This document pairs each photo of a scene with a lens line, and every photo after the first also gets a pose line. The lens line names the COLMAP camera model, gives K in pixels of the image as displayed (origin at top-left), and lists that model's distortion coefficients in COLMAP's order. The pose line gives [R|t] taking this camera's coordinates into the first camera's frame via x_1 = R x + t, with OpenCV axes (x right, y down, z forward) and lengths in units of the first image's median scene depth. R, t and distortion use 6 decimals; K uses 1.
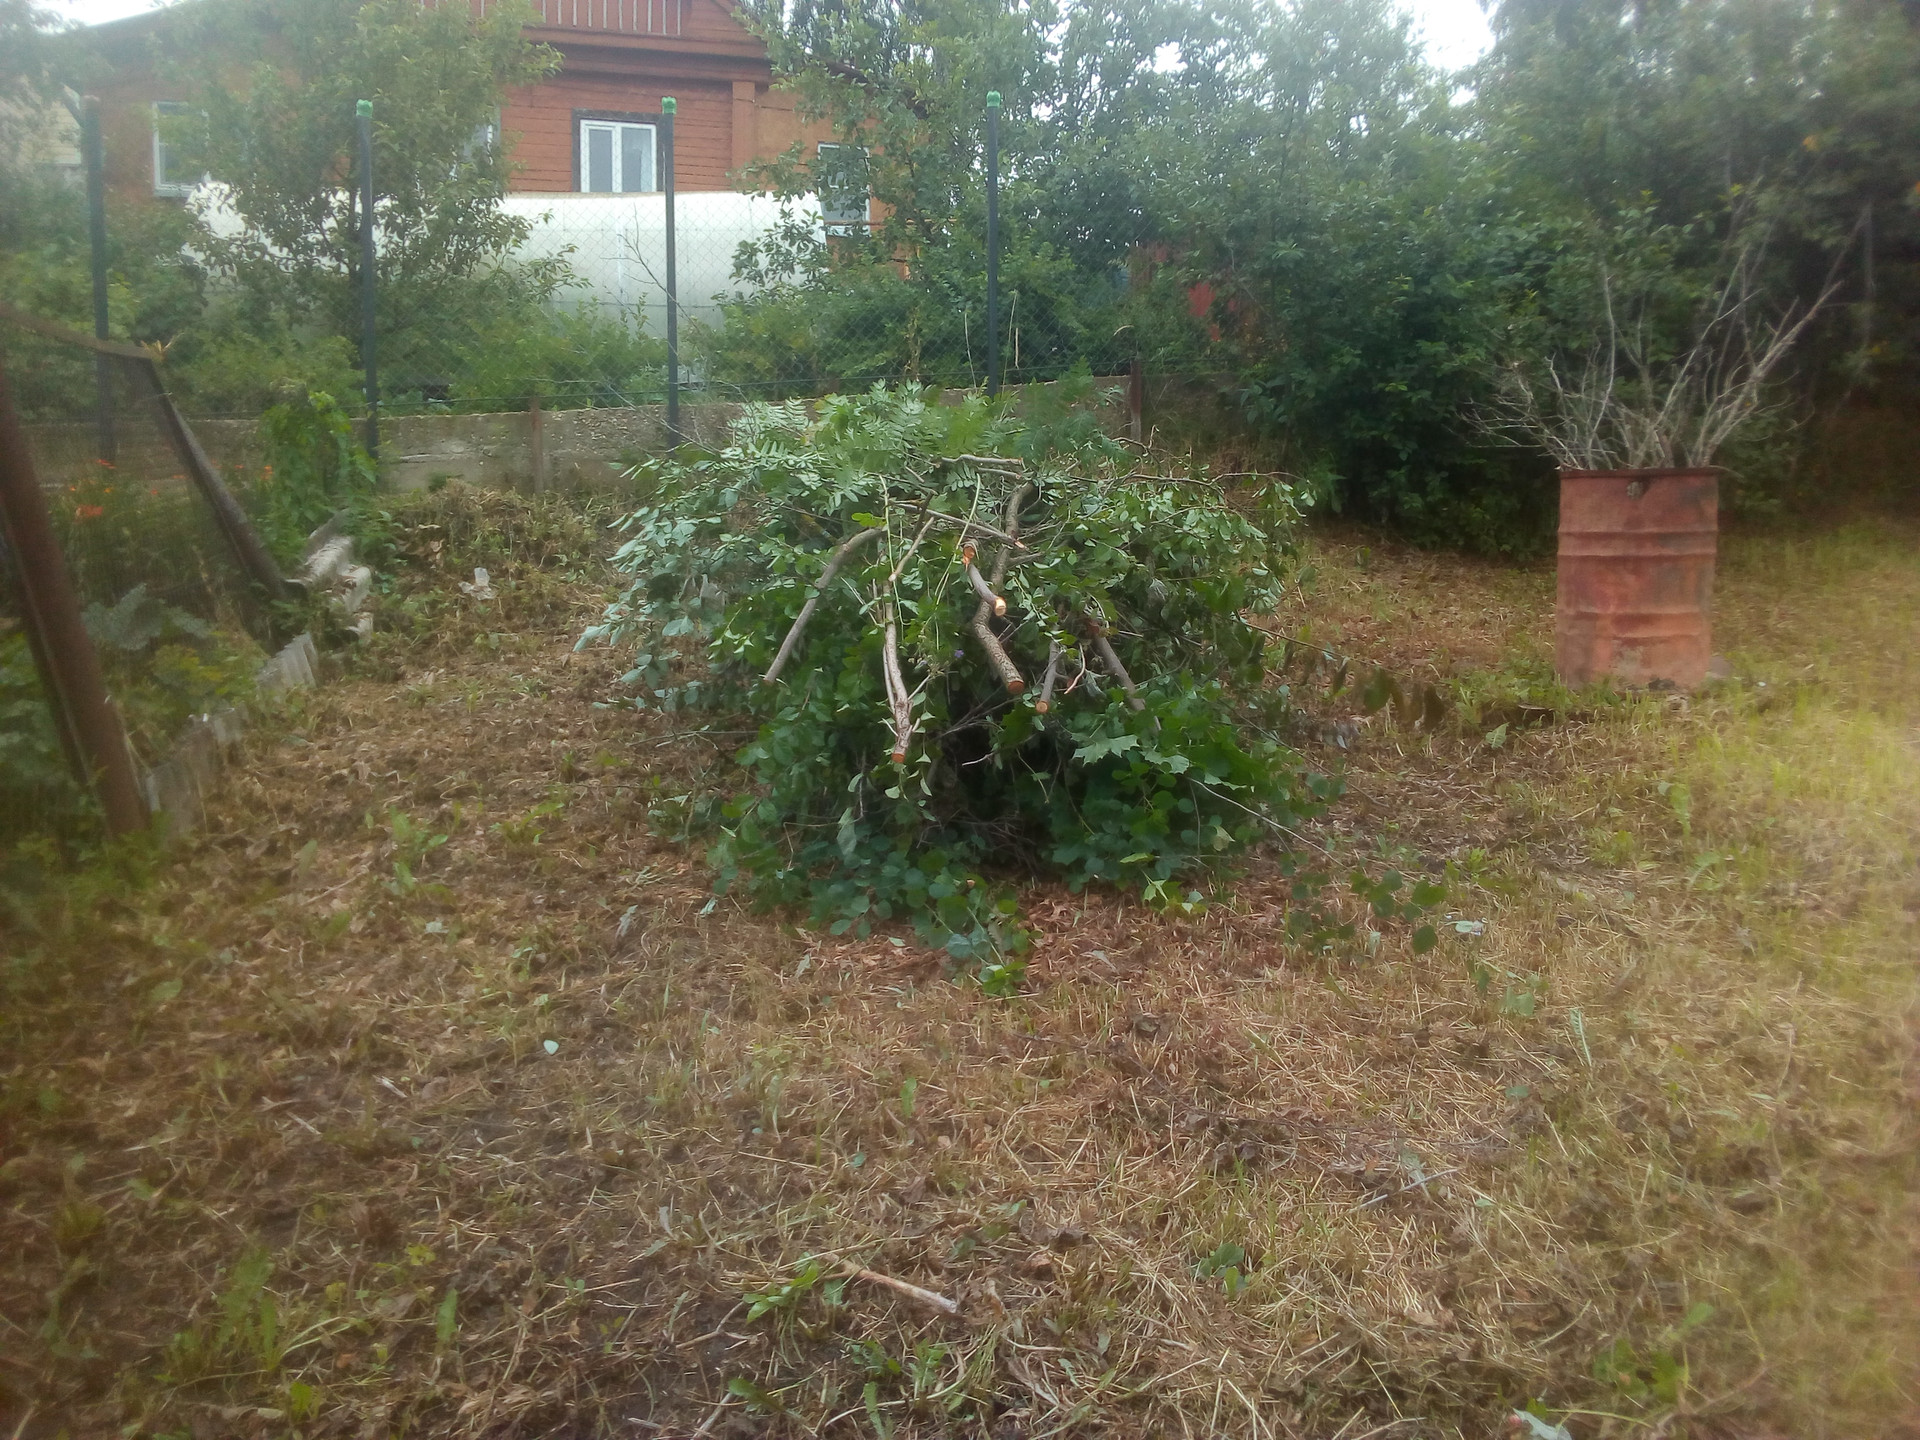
lens RADIAL K [[1481.4, 0, 960.0], [0, 1481.4, 720.0], [0, 0, 1]] dist [0.006983, -0.058575]
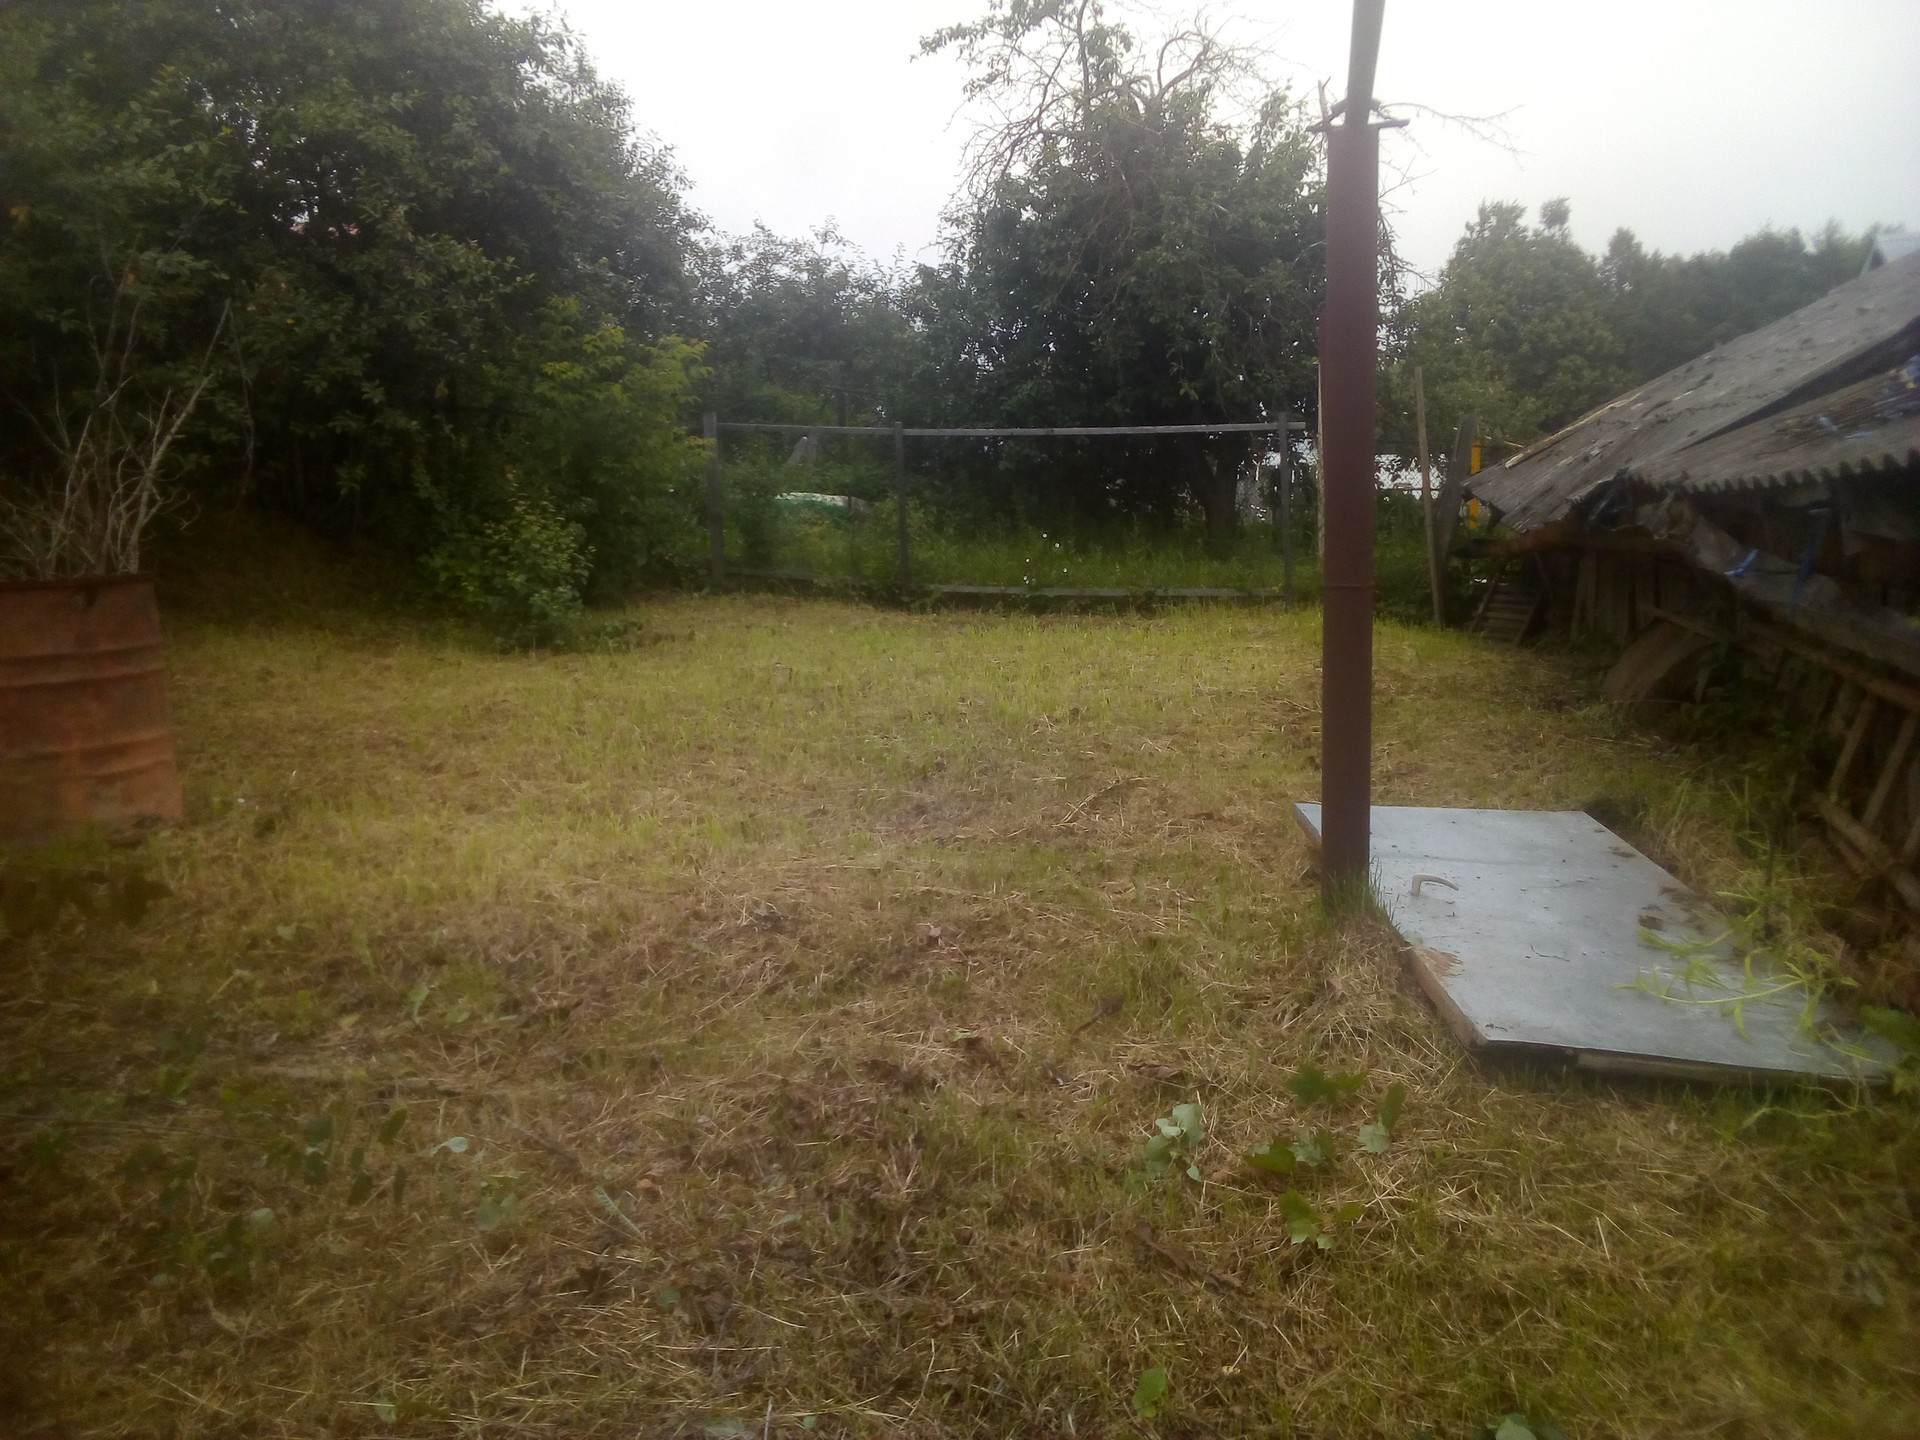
lens RADIAL K [[1497.0, 0, 960.0], [0, 1497.0, 720.0], [0, 0, 1]] dist [0.046745, -0.128474]
pose [[0.353466, -0.124186, 0.927168, -0.259931], [0.177725, 0.982011, 0.063778, -0.084907], [-0.918409, 0.142237, 0.369178, 0.361671]]
